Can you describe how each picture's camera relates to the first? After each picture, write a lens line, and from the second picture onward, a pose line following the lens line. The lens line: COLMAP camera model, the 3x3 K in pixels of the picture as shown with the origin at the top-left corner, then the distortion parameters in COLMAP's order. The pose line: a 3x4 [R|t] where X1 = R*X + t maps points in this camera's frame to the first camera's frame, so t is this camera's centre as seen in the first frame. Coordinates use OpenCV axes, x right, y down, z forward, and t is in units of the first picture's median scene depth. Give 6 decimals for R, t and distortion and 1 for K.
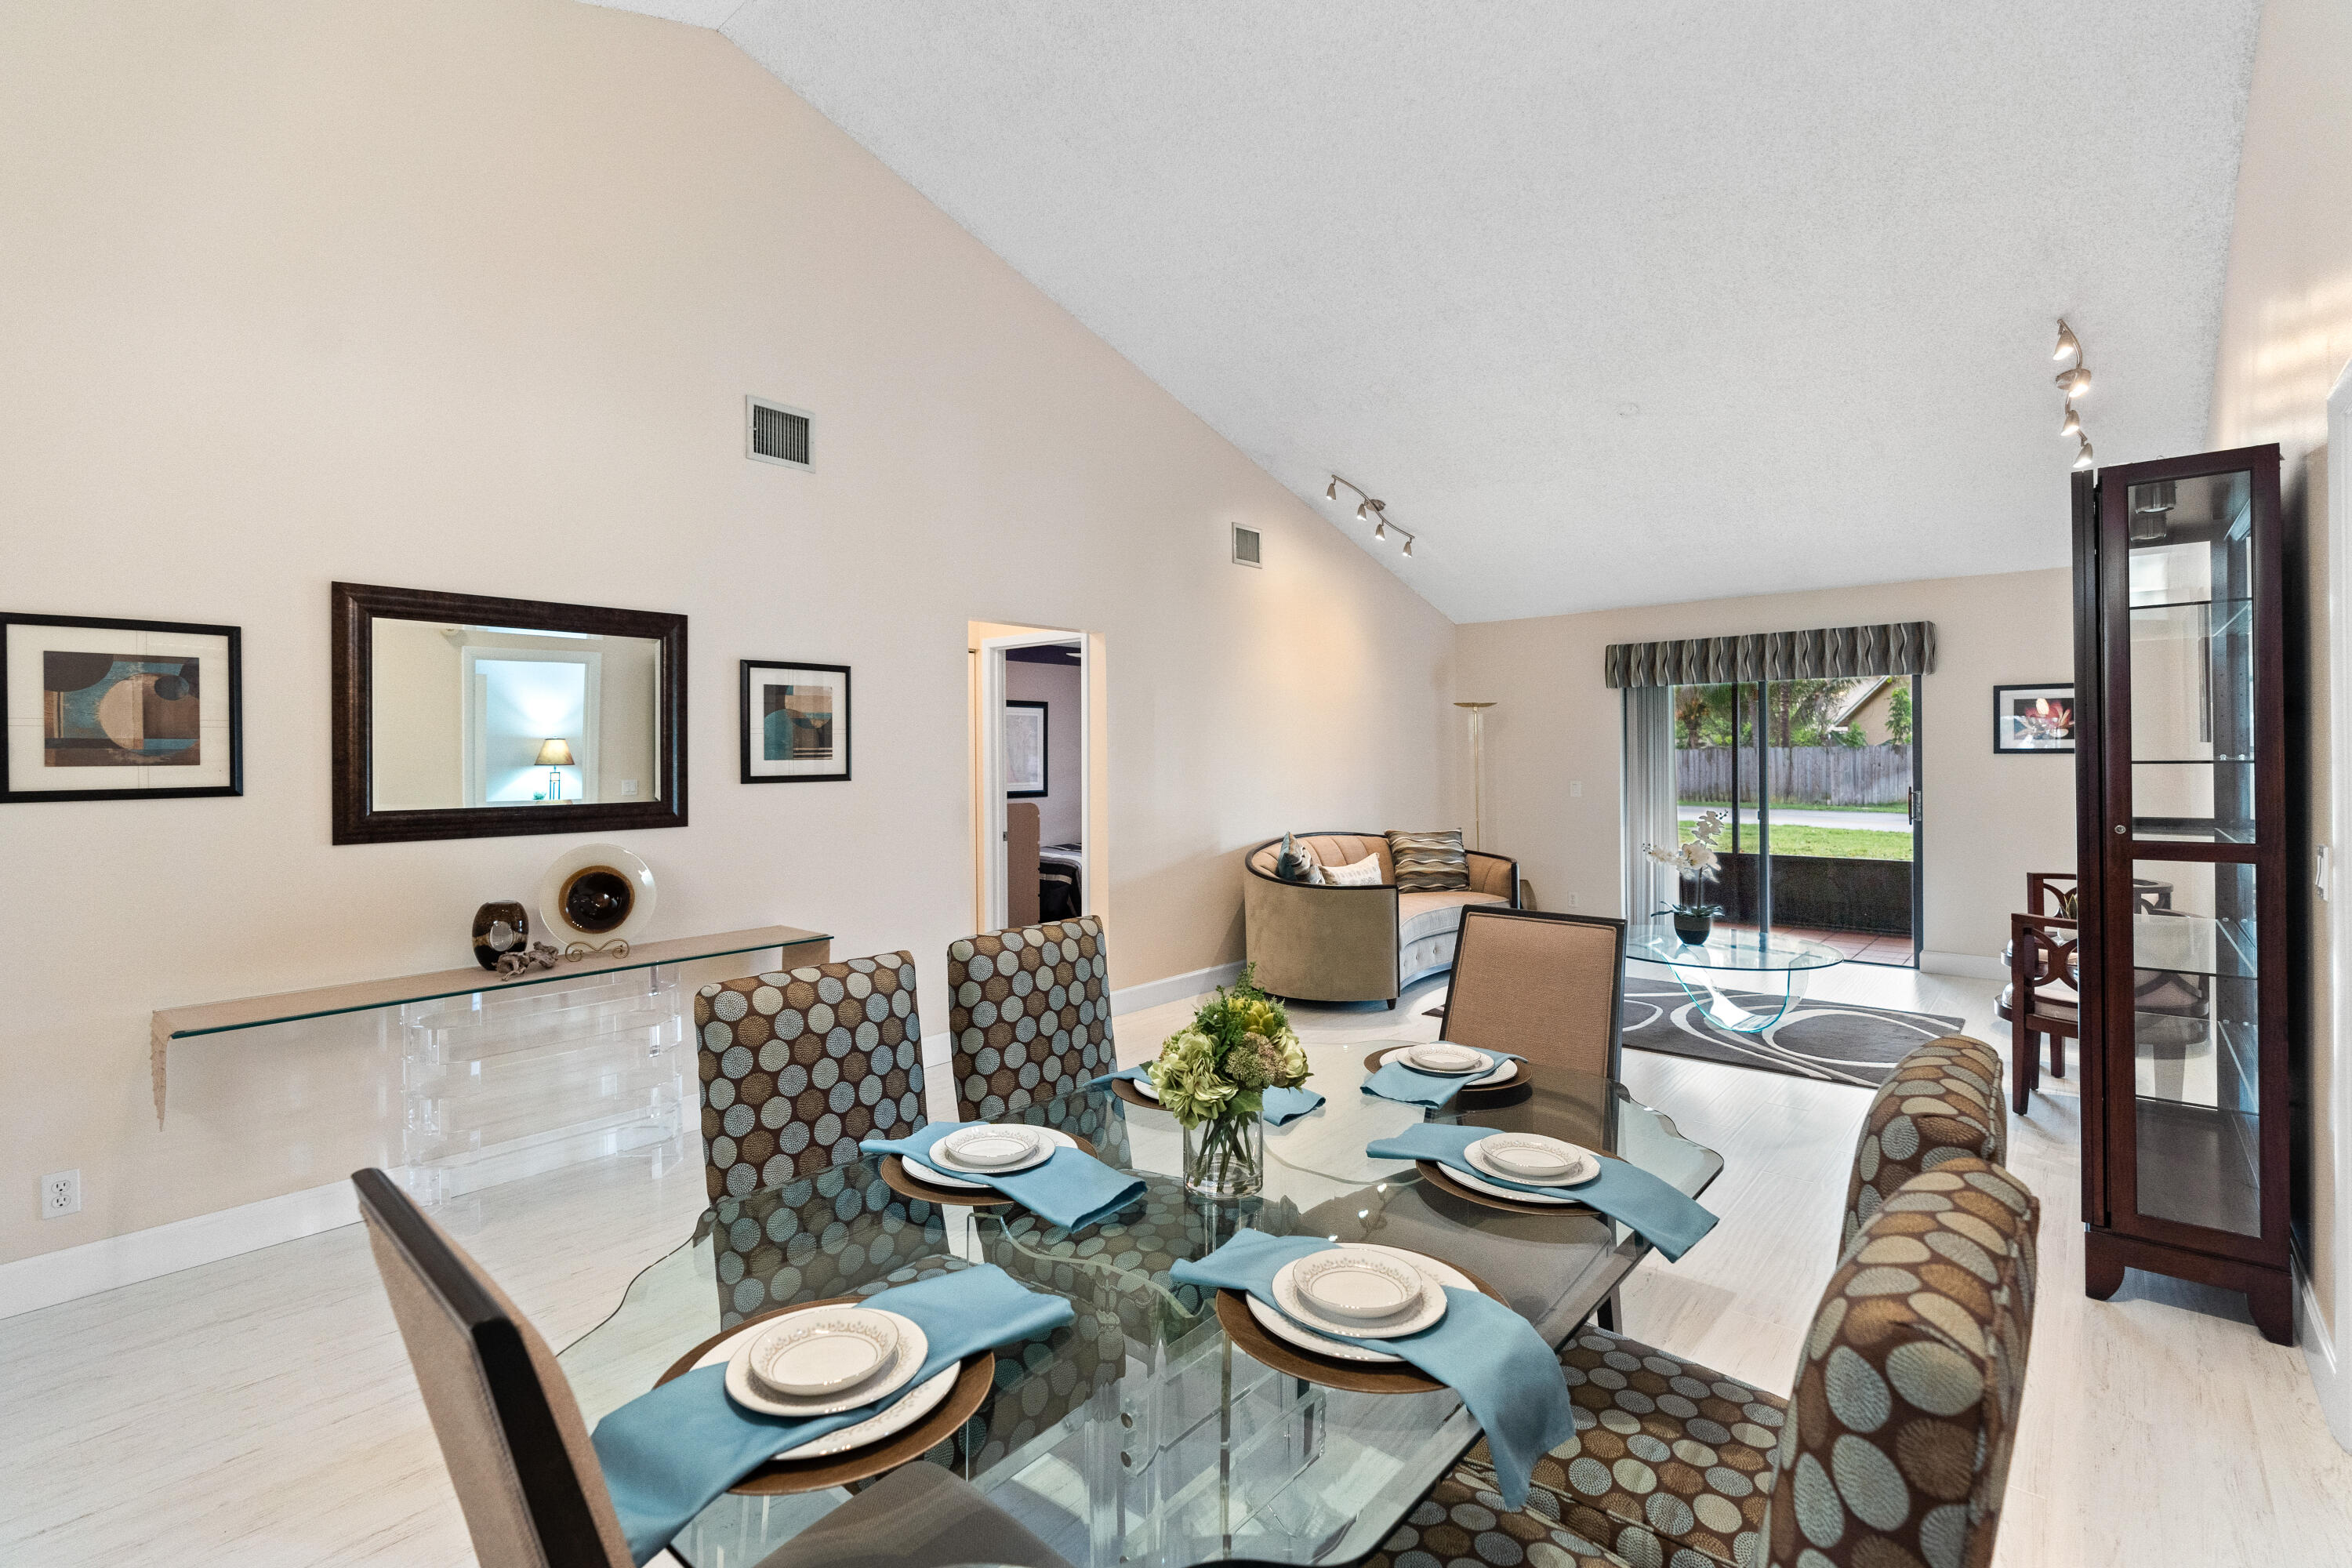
lens RADIAL K [[1079.1, 0, 1171.9], [0, 1079.1, 755.4], [0, 0, 1]] dist [-0.000636, 0.000303]
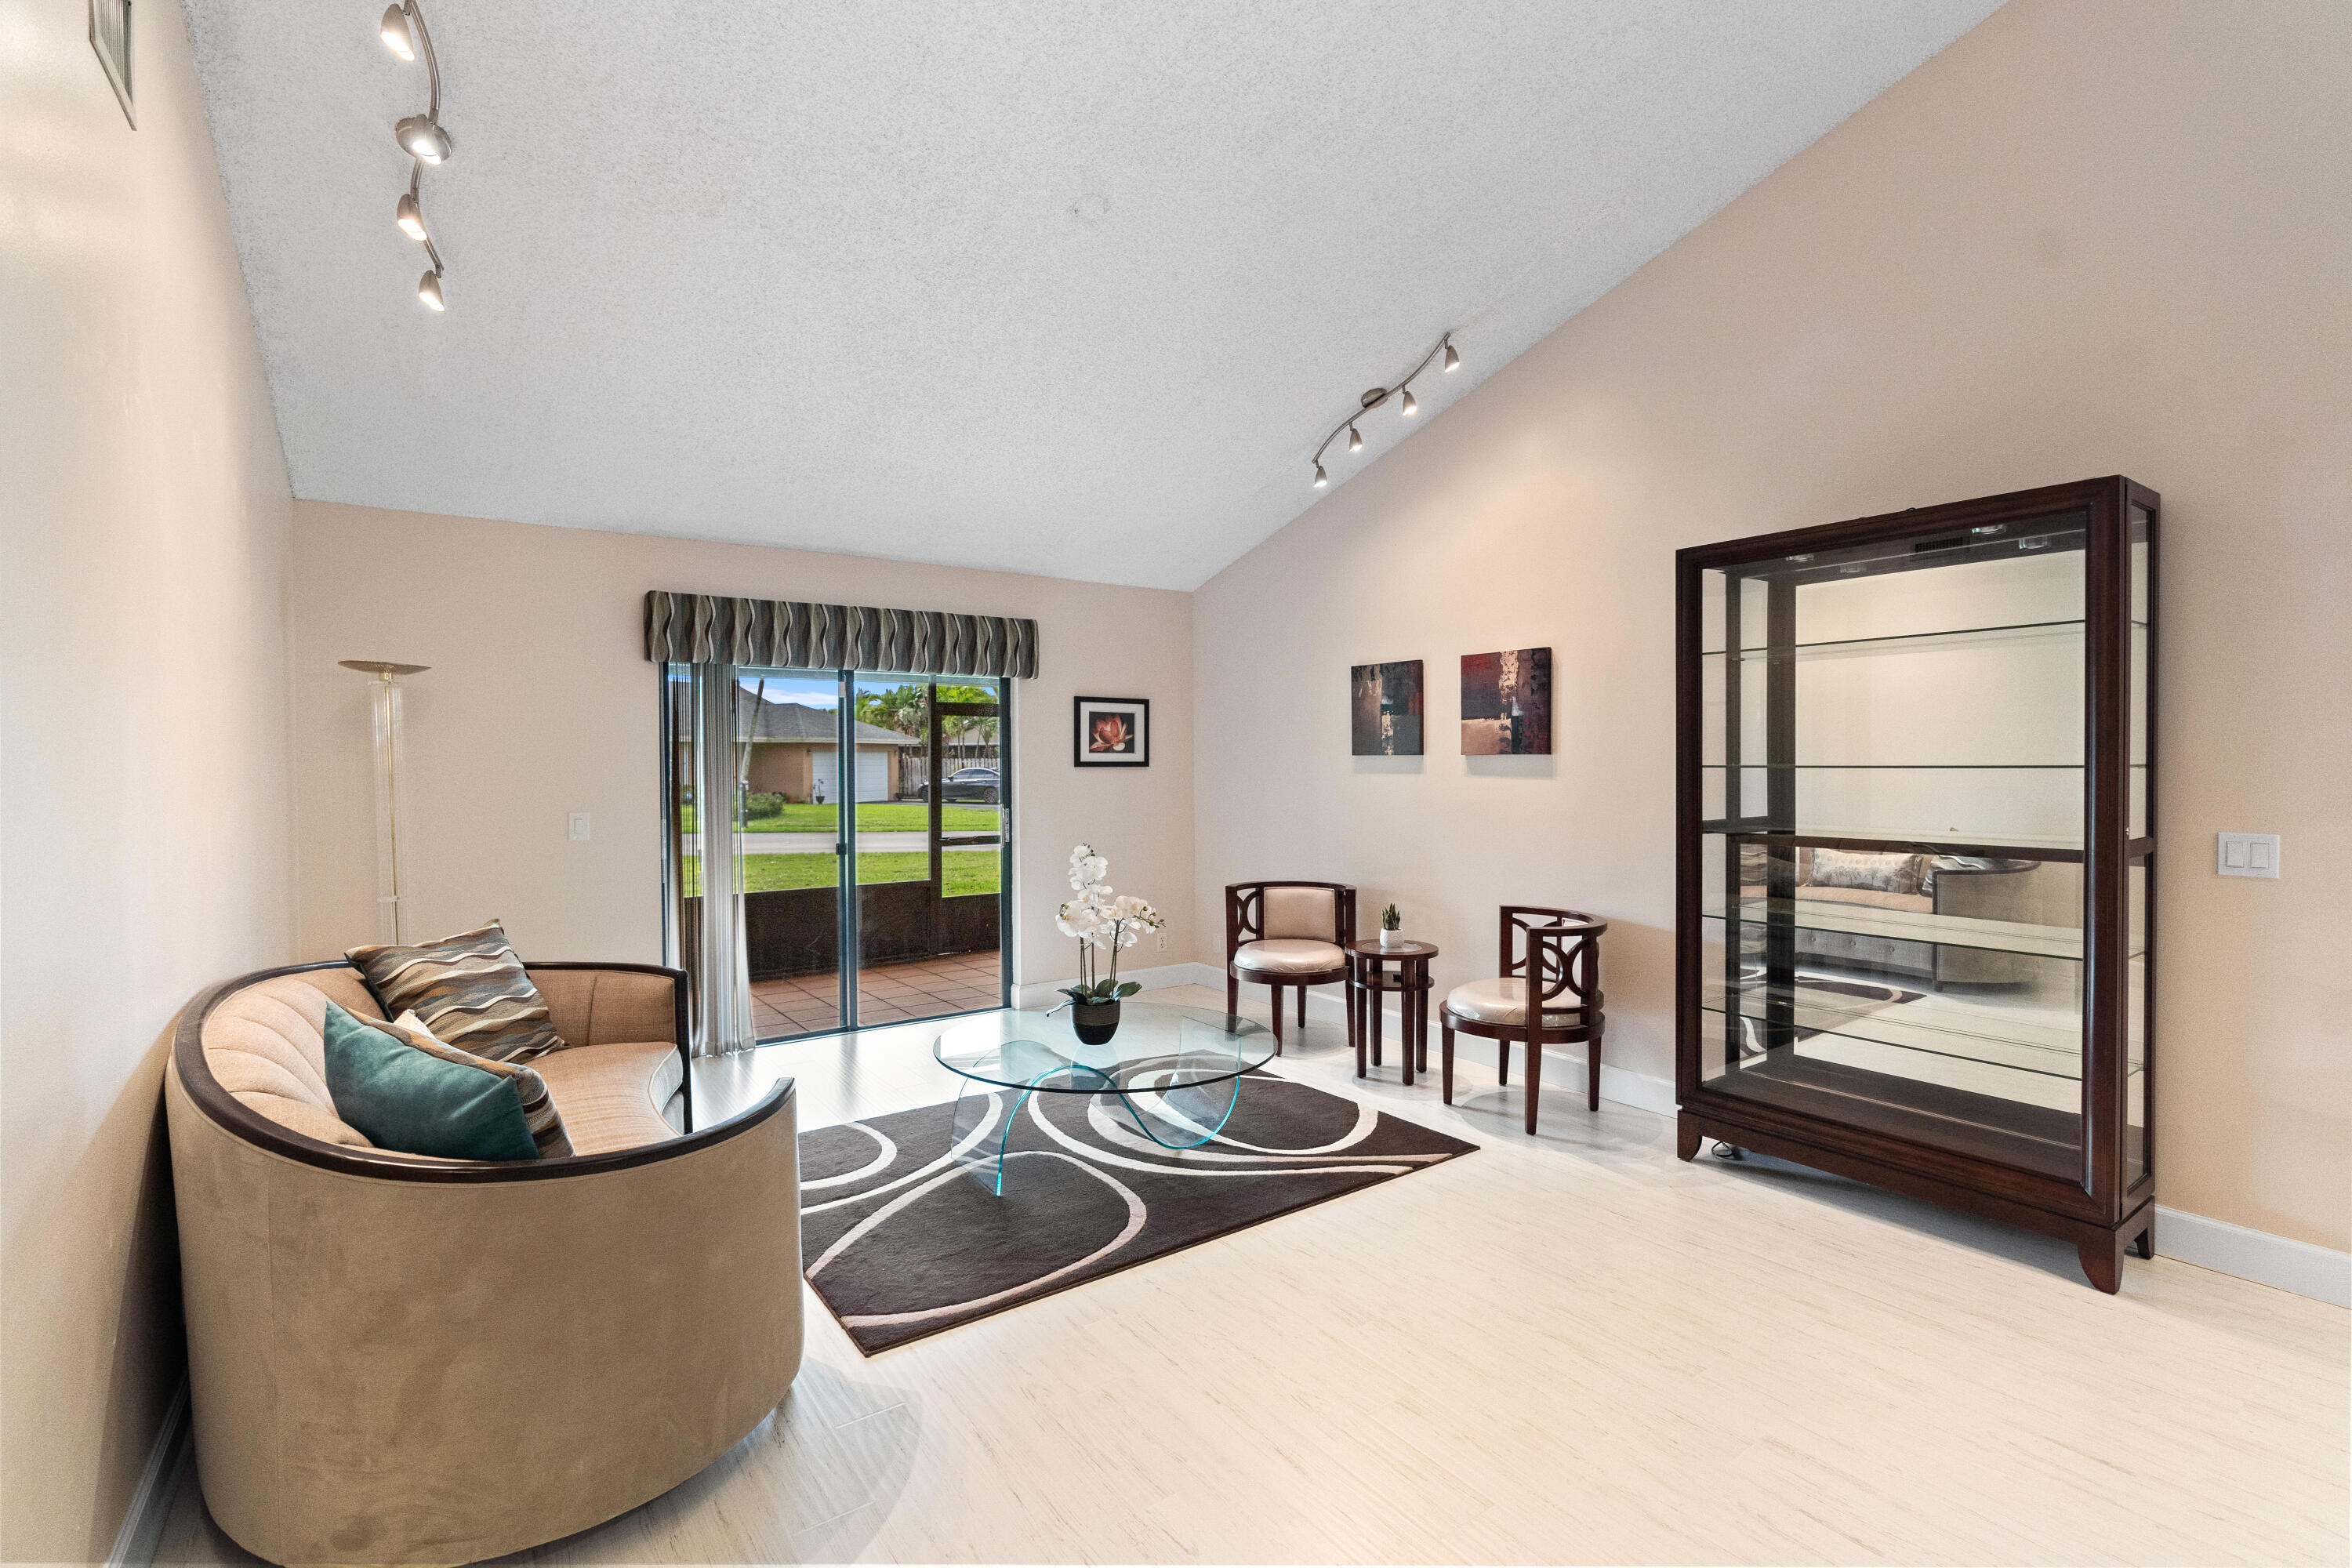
lens RADIAL K [[1061.7, 0, 1180.9], [0, 1061.7, 775.1], [0, 0, 1]] dist [-0.005222, 0.000140]
pose [[0.238873, -0.003477, 0.971045, -0.130613], [0.004614, 0.999986, 0.002446, 0.003602], [-0.971040, 0.003896, 0.238886, 0.663725]]
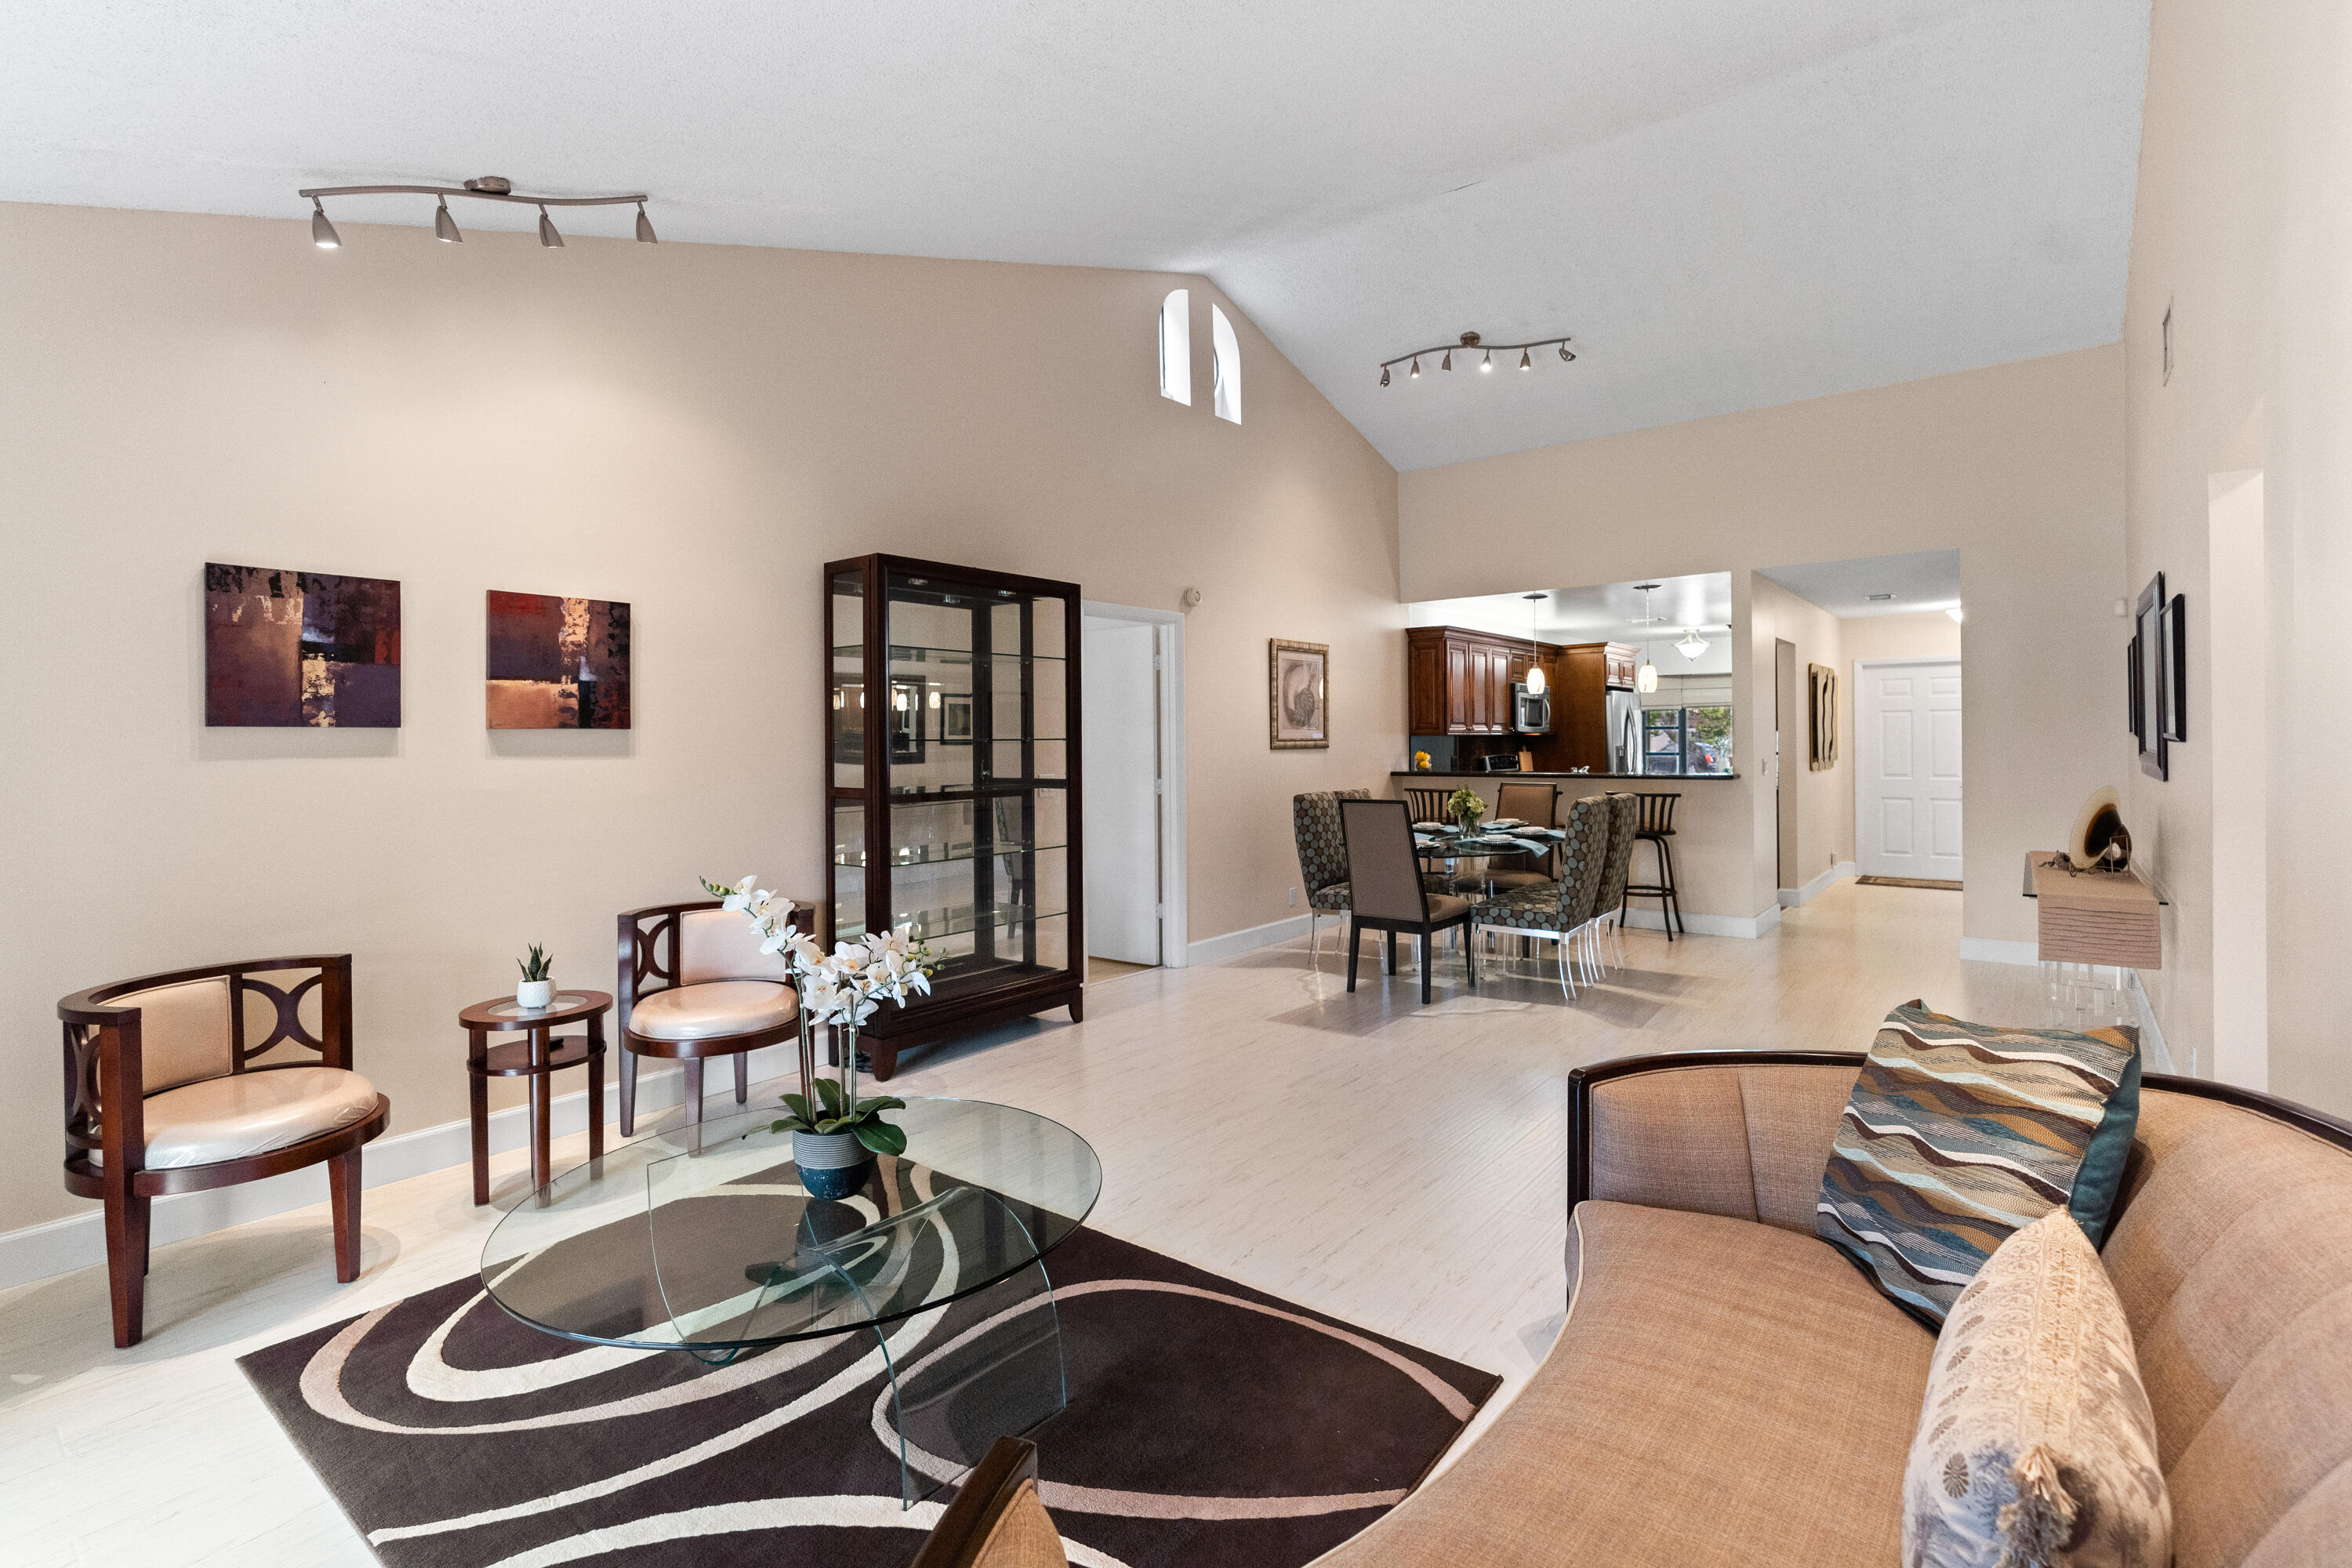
lens RADIAL K [[1086.7, 0, 1155.9], [0, 1086.7, 756.3], [0, 0, 1]] dist [-0.016417, 0.000022]
pose [[-0.999496, 0.020817, -0.023953, 0.311183], [0.020483, 0.999691, 0.014107, 0.005277], [0.024239, 0.013609, -0.999614, 1.190547]]
